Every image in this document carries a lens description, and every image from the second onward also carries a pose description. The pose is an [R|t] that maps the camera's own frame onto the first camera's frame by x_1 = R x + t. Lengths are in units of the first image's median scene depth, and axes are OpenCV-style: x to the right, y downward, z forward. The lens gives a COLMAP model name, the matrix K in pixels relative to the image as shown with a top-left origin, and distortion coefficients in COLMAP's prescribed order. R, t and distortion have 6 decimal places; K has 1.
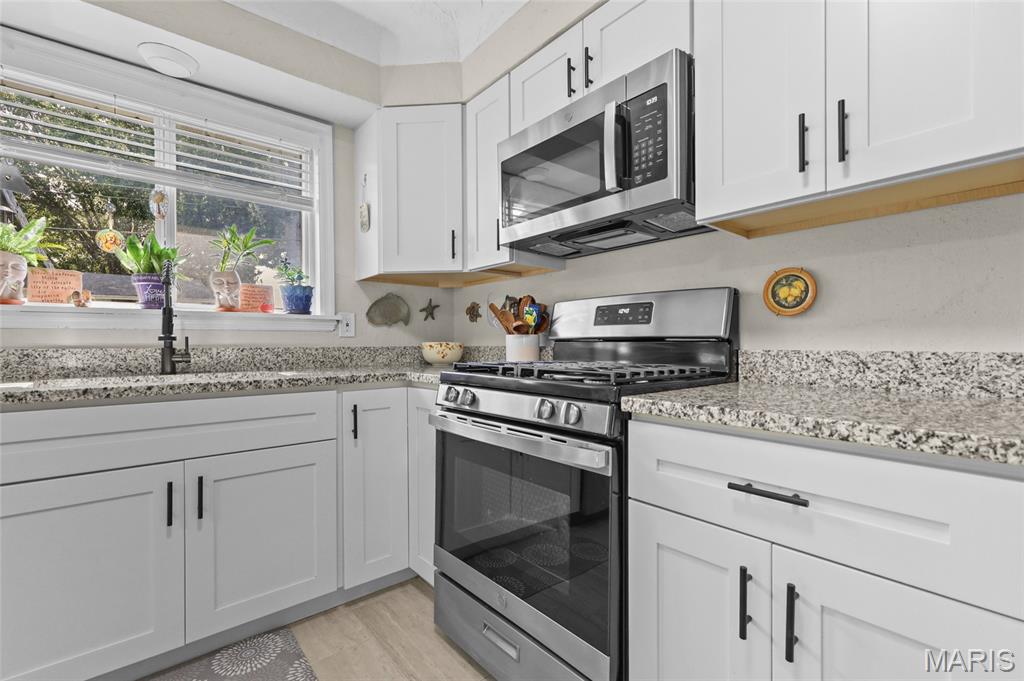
lens RADIAL K [[444.7, 0, 511.1], [0, 444.7, 344.4], [0, 0, 1]] dist [0.004894, 0.000171]
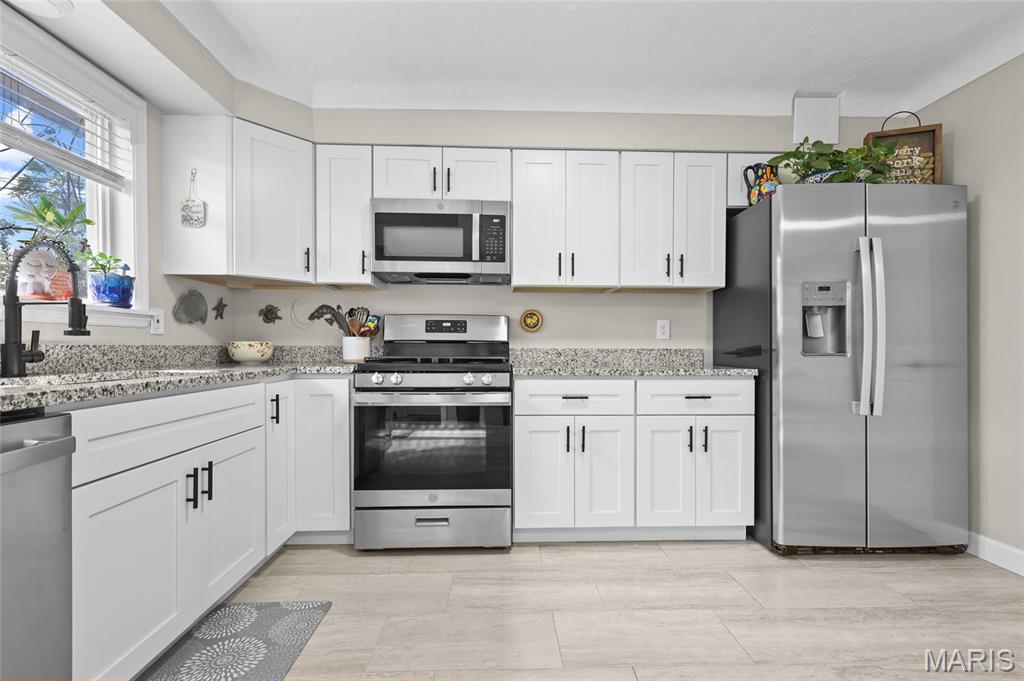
lens RADIAL K [[444.7, 0, 514.3], [0, 444.7, 344.9], [0, 0, 1]] dist [0.004894, 0.000171]
pose [[0.622341, 0.009677, 0.782687, -0.919087], [-0.004622, 0.999952, -0.008688, 0.014138], [-0.782733, 0.001790, 0.622355, -0.221330]]
